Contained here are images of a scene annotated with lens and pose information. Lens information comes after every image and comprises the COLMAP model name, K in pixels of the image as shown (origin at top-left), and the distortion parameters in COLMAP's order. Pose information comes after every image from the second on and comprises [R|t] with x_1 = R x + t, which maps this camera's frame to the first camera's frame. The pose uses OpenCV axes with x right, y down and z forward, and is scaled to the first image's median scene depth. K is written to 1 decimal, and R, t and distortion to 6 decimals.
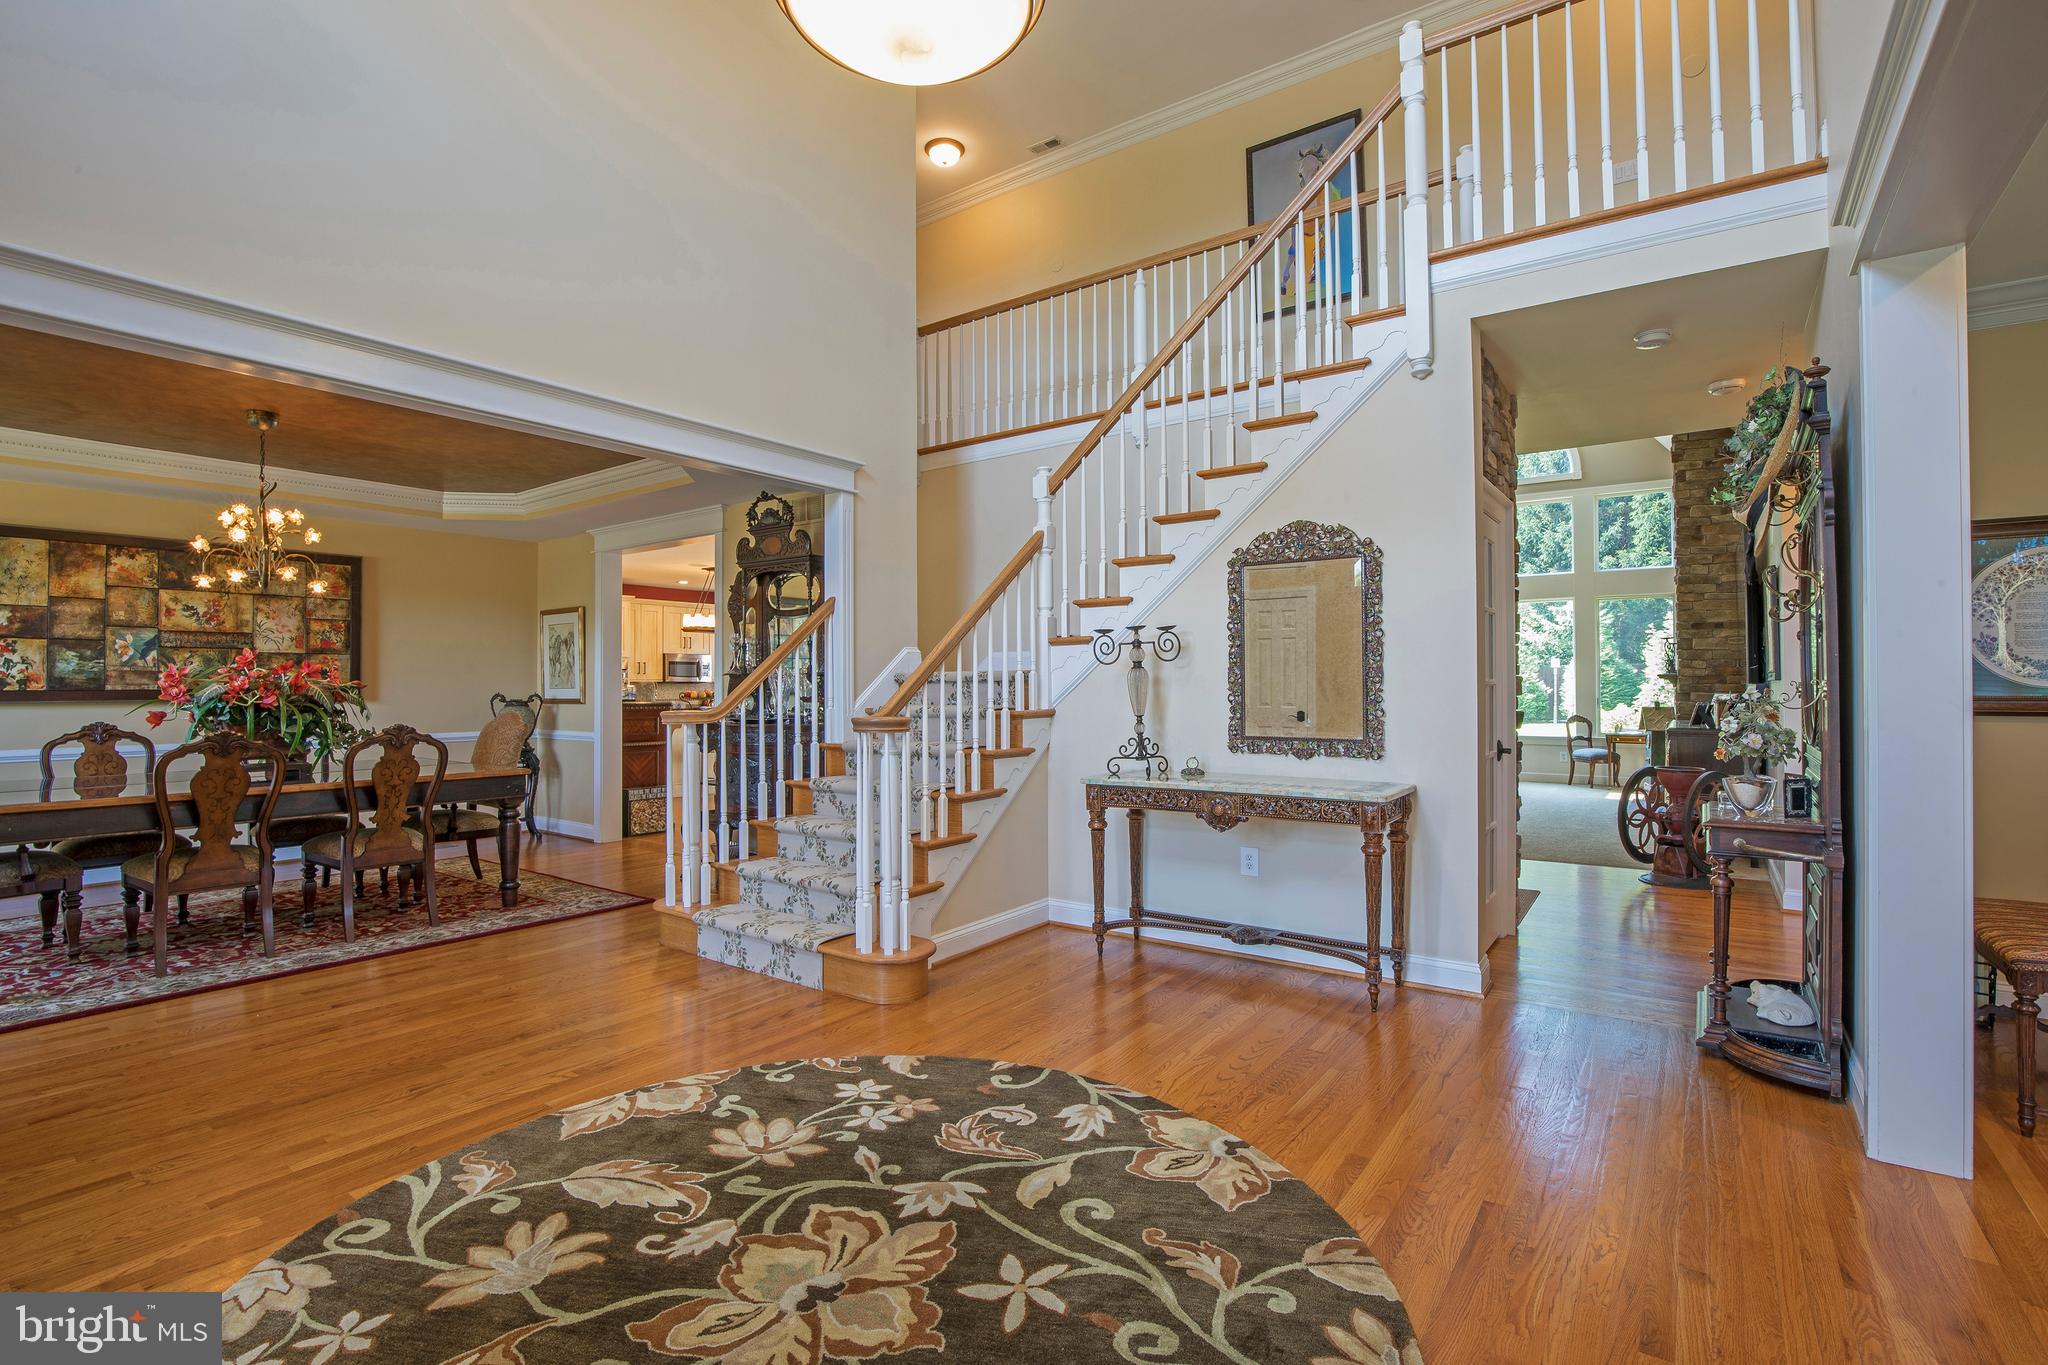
lens RADIAL K [[956.3, 0, 1020.9], [0, 956.3, 673.0], [0, 0, 1]] dist [-0.026389, 0.001827]
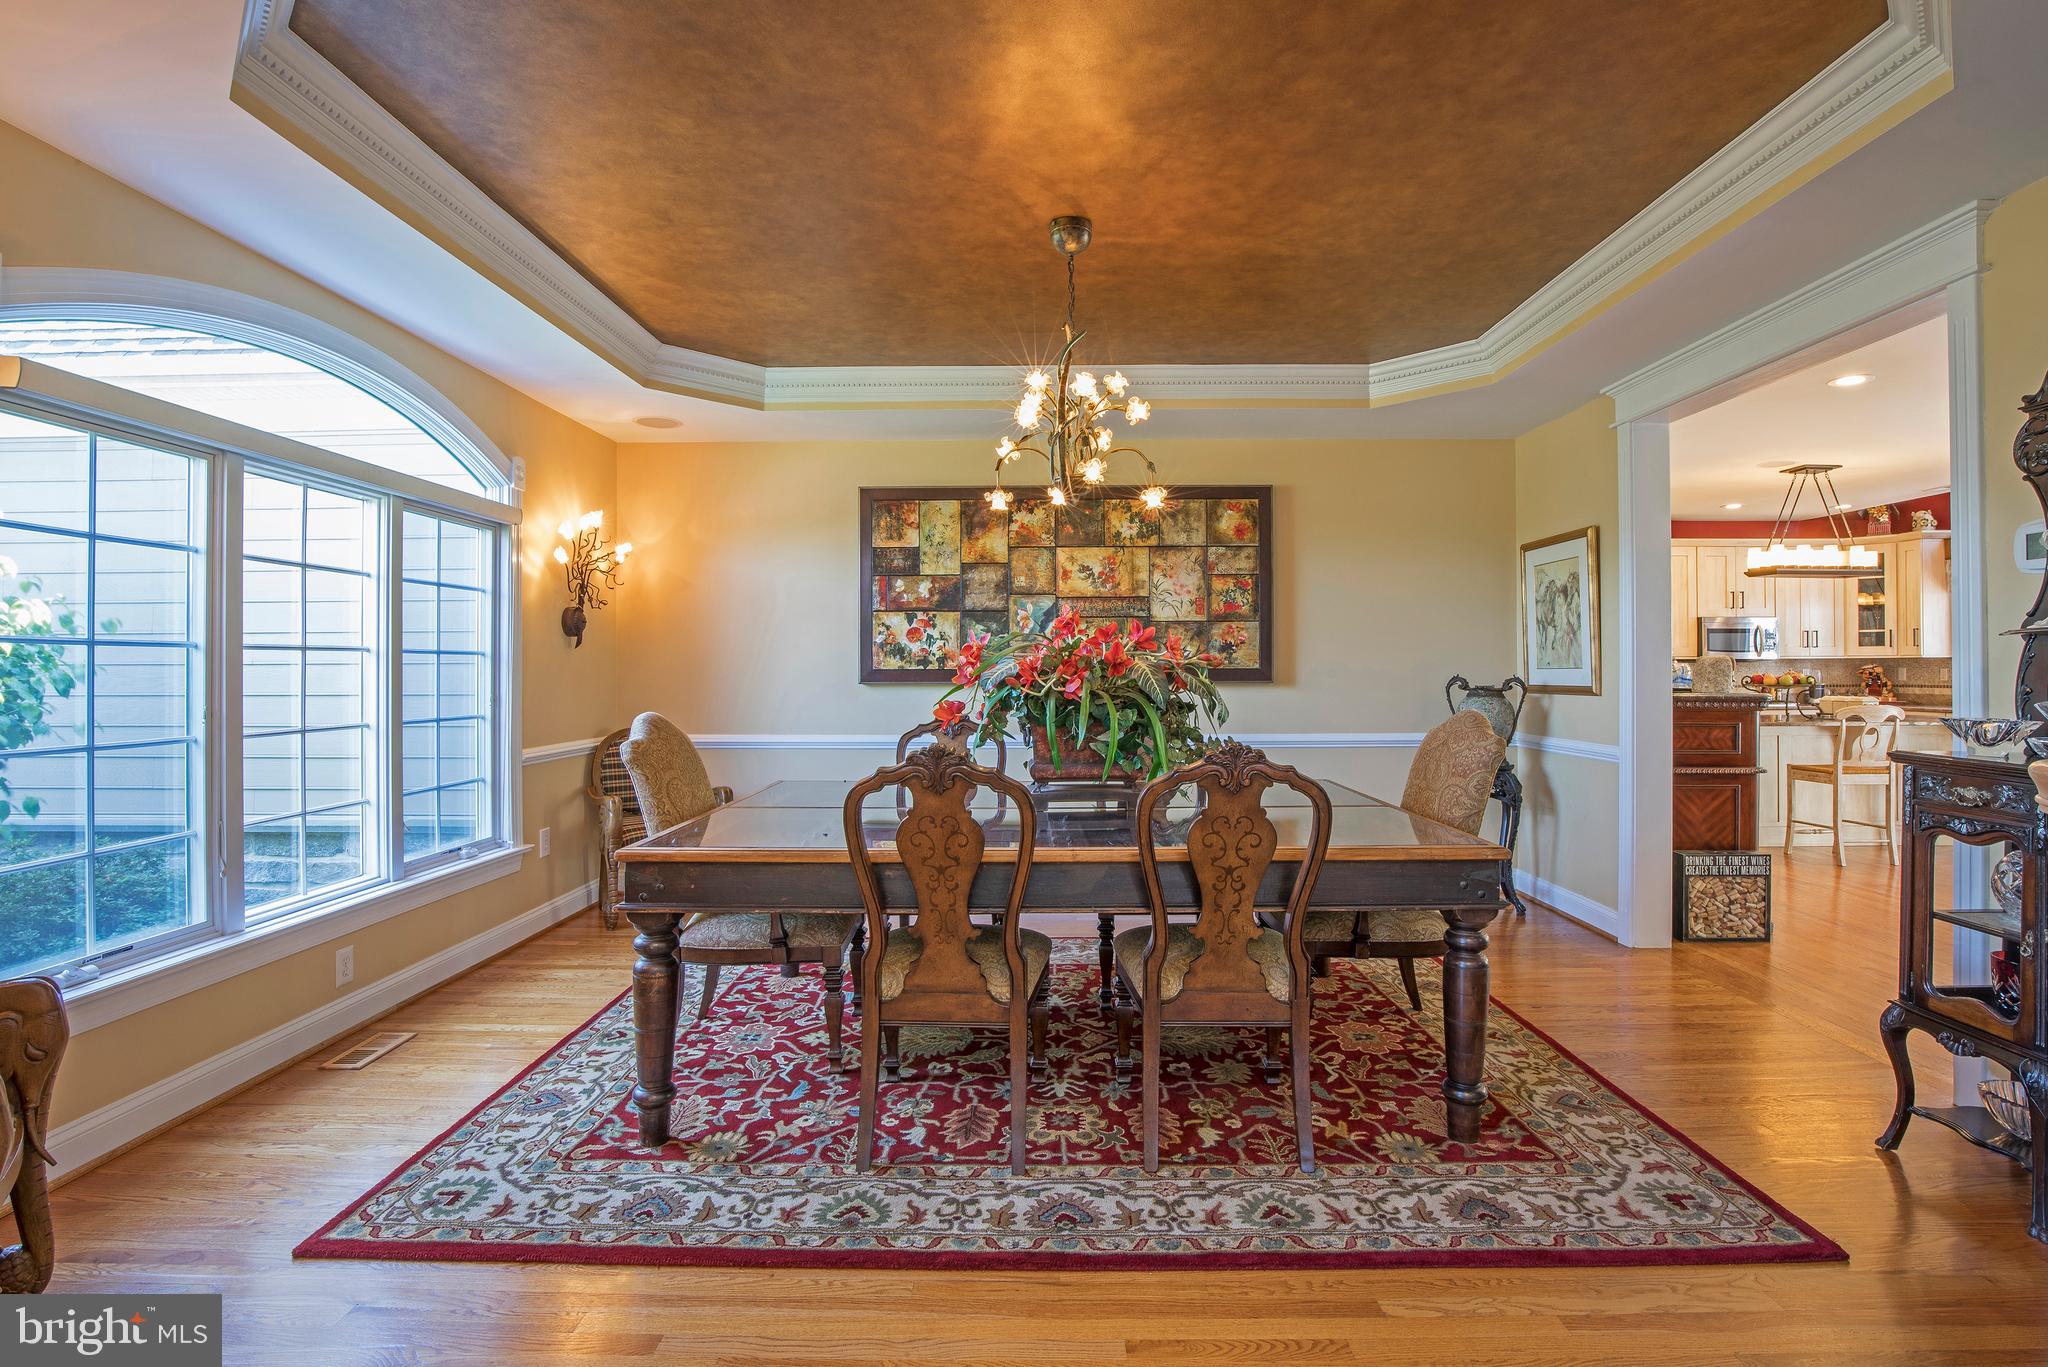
lens RADIAL K [[973.4, 0, 1023.7], [0, 973.4, 660.7], [0, 0, 1]] dist [-0.043669, 0.011940]
pose [[0.590497, -0.003401, -0.807032, -0.356718], [0.009625, 0.999950, 0.002829, 0.011458], [0.806982, -0.009438, 0.590500, 0.684537]]
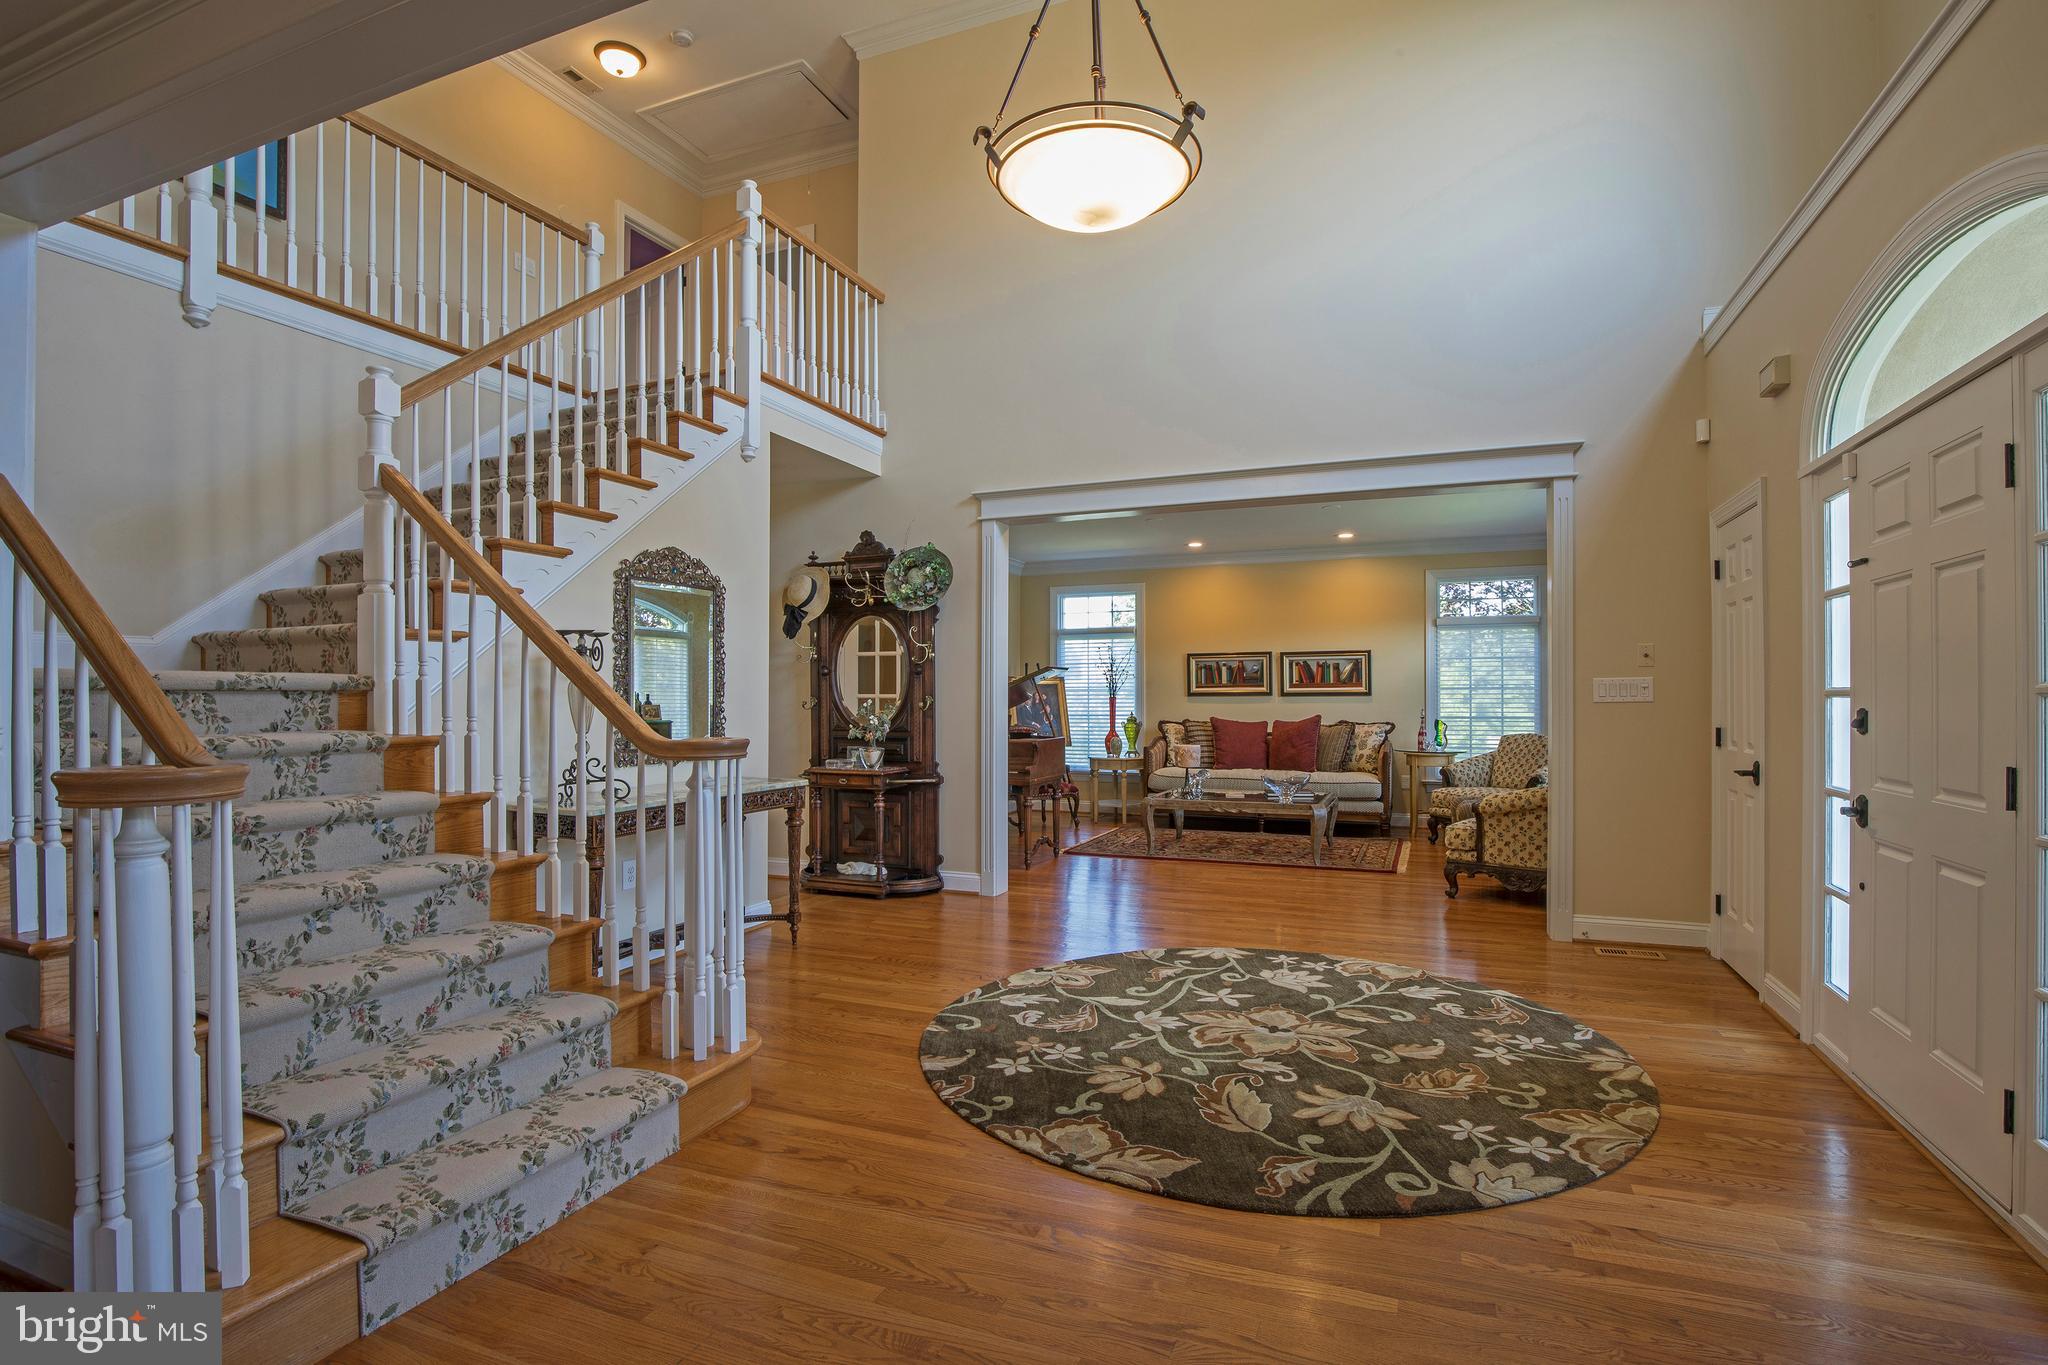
lens RADIAL K [[942.7, 0, 1026.3], [0, 942.7, 693.5], [0, 0, 1]] dist [-0.025228, 0.000407]
pose [[-0.228192, 0.008018, 0.973583, -0.812603], [-0.009462, 0.999901, -0.010452, 0.014502], [-0.973570, -0.011598, -0.228093, 0.819586]]
